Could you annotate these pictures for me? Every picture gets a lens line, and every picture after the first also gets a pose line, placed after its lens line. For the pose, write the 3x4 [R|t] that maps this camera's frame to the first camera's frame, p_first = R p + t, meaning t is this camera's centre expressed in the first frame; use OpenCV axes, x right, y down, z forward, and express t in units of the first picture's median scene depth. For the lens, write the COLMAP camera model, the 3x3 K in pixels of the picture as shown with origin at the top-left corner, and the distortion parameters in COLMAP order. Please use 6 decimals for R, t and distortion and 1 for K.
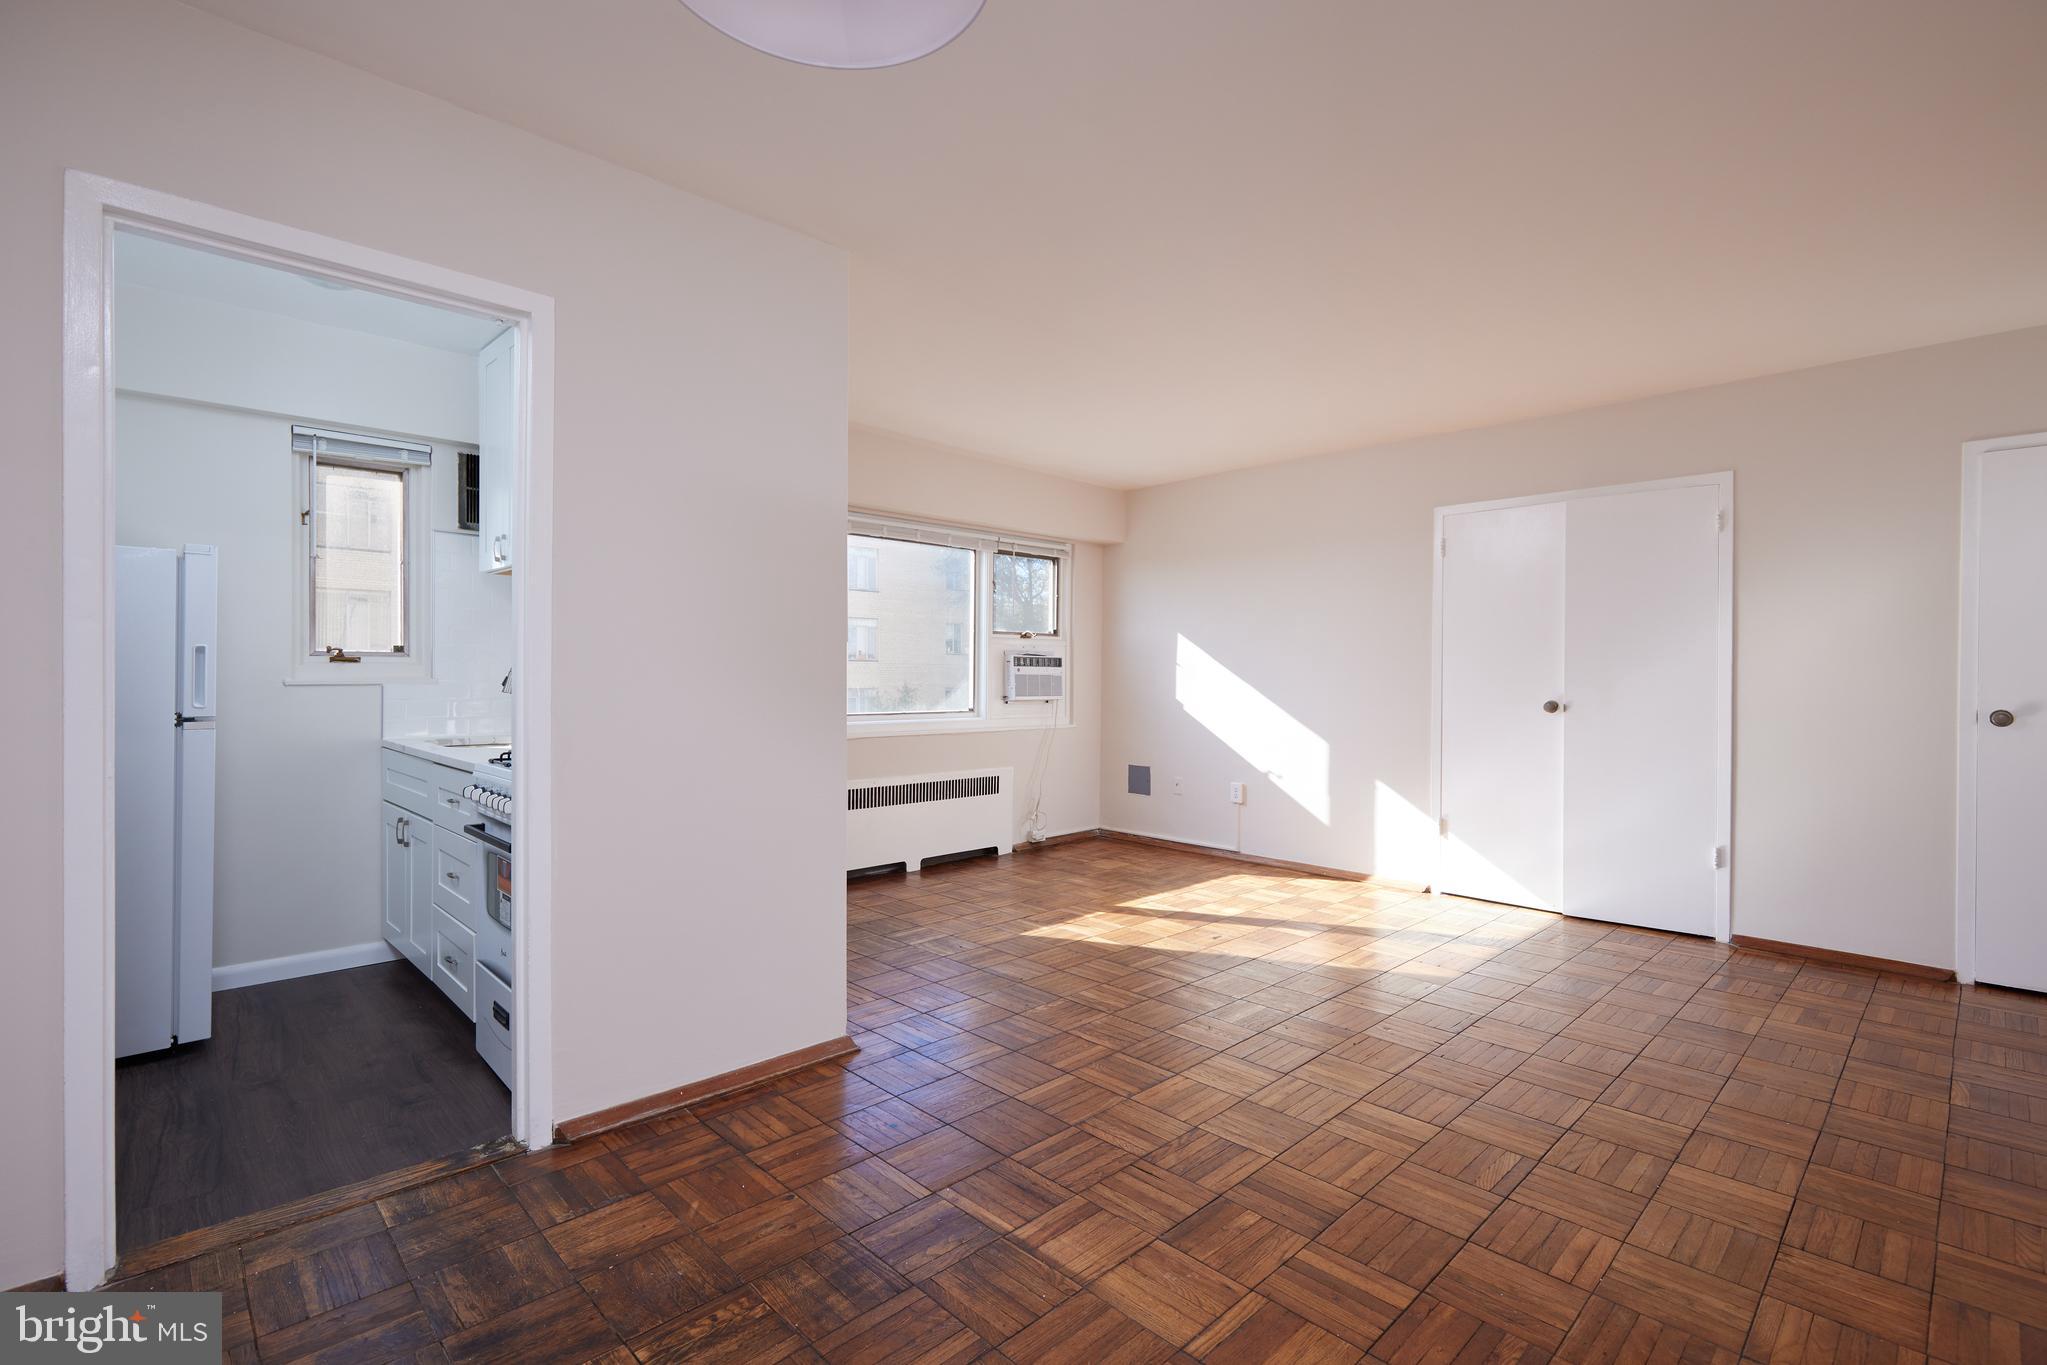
lens RADIAL K [[934.3, 0, 1036.8], [0, 934.3, 684.1], [0, 0, 1]] dist [0.000998, 0.000647]
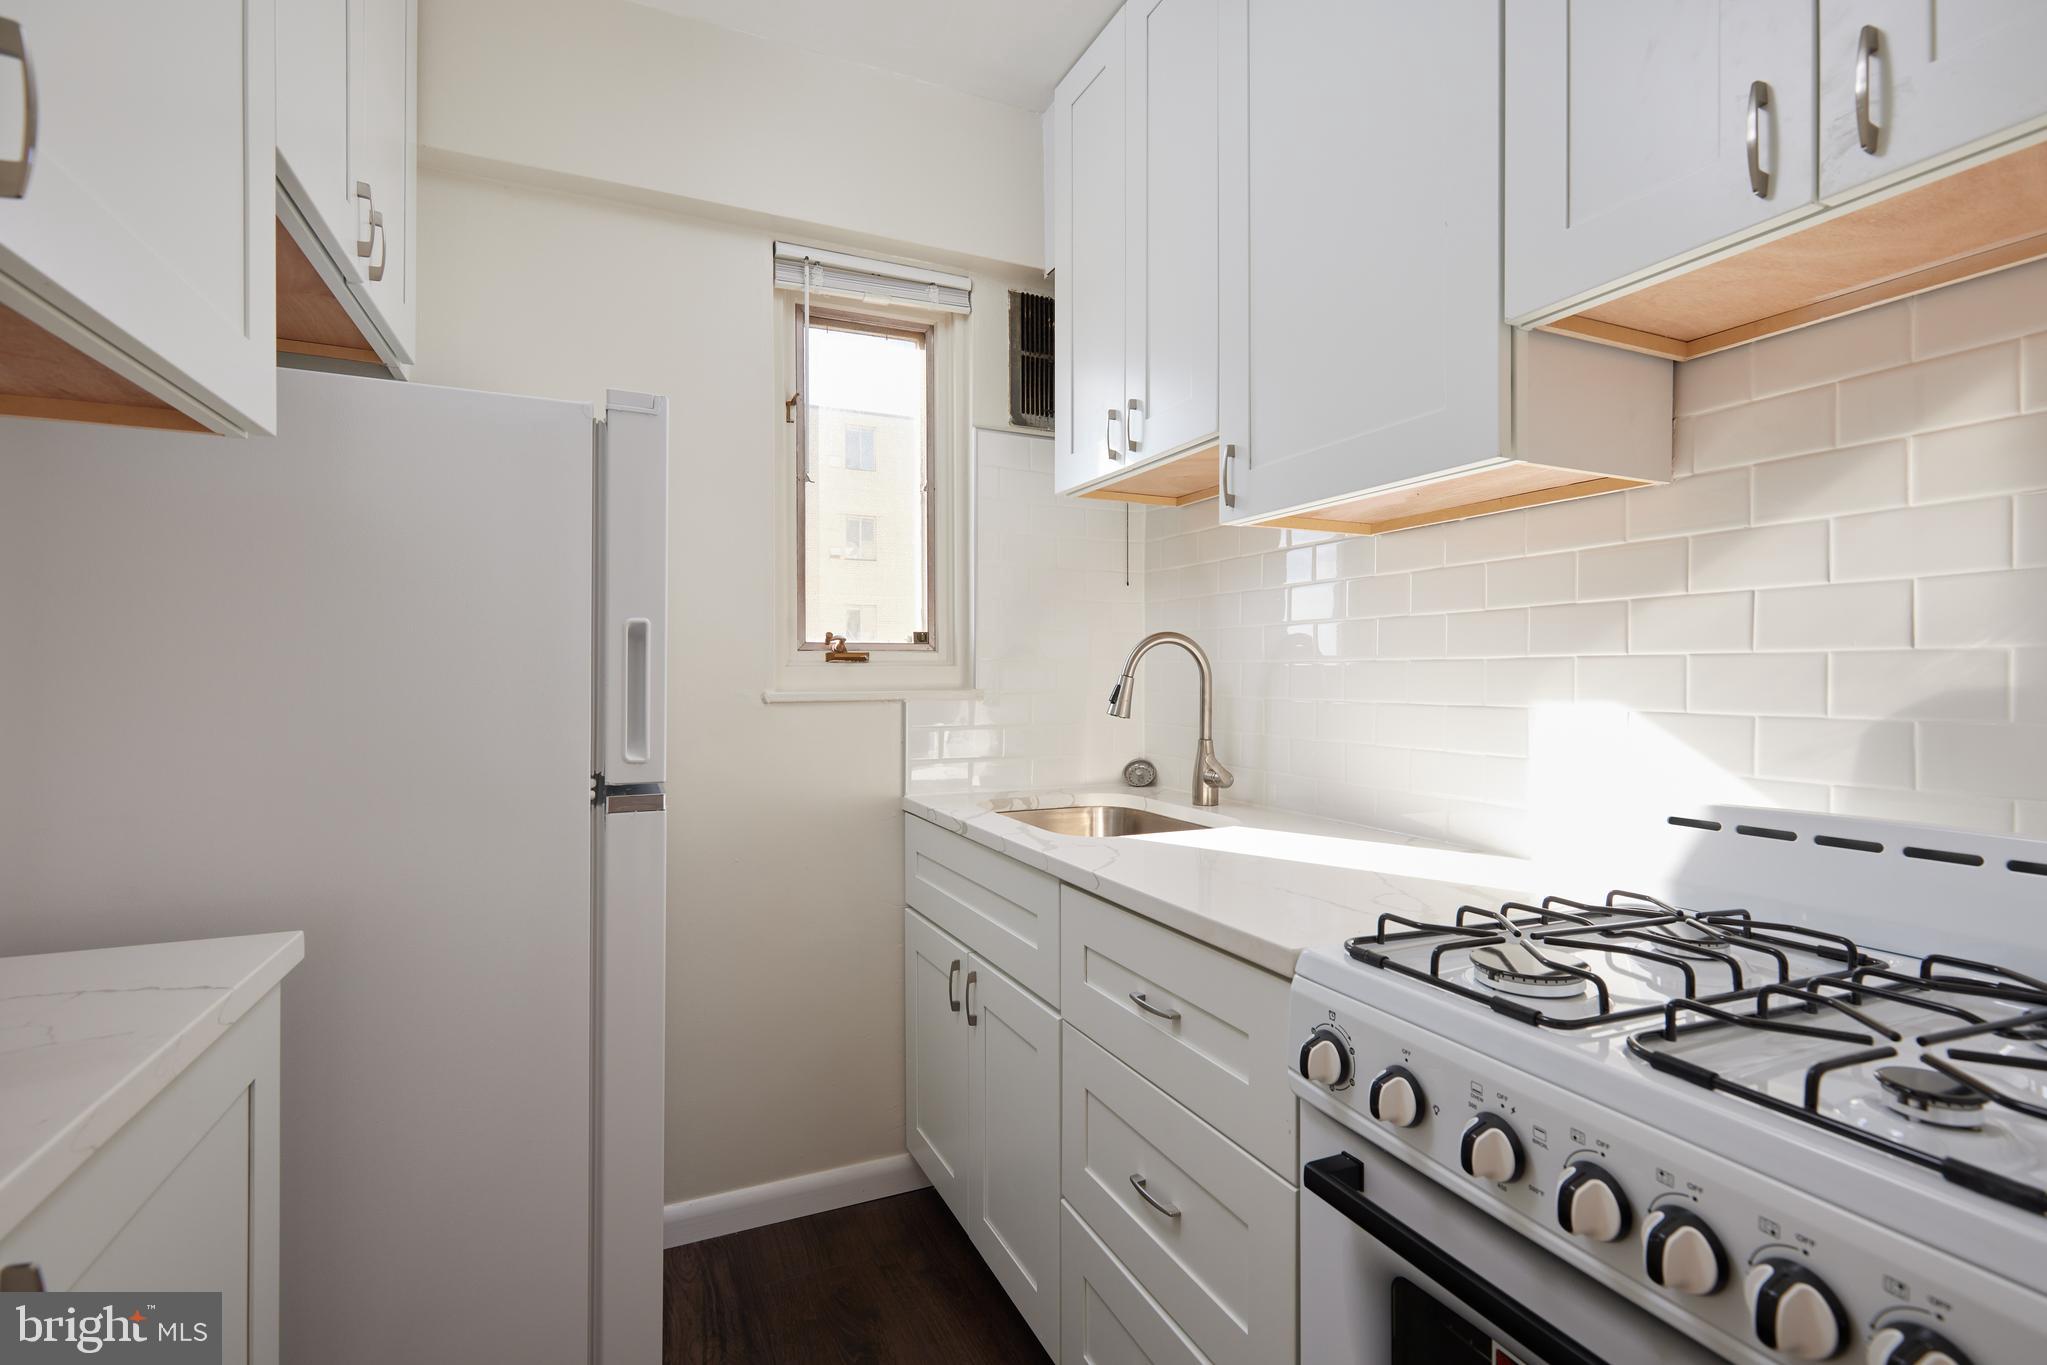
lens RADIAL K [[934.3, 0, 1027.7], [0, 934.3, 687.2], [0, 0, 1]] dist [0.000998, 0.000647]
pose [[0.937736, -0.004017, -0.347325, -0.585814], [0.003808, 0.999992, -0.001283, -0.008962], [0.347327, -0.000119, 0.937744, 0.670694]]
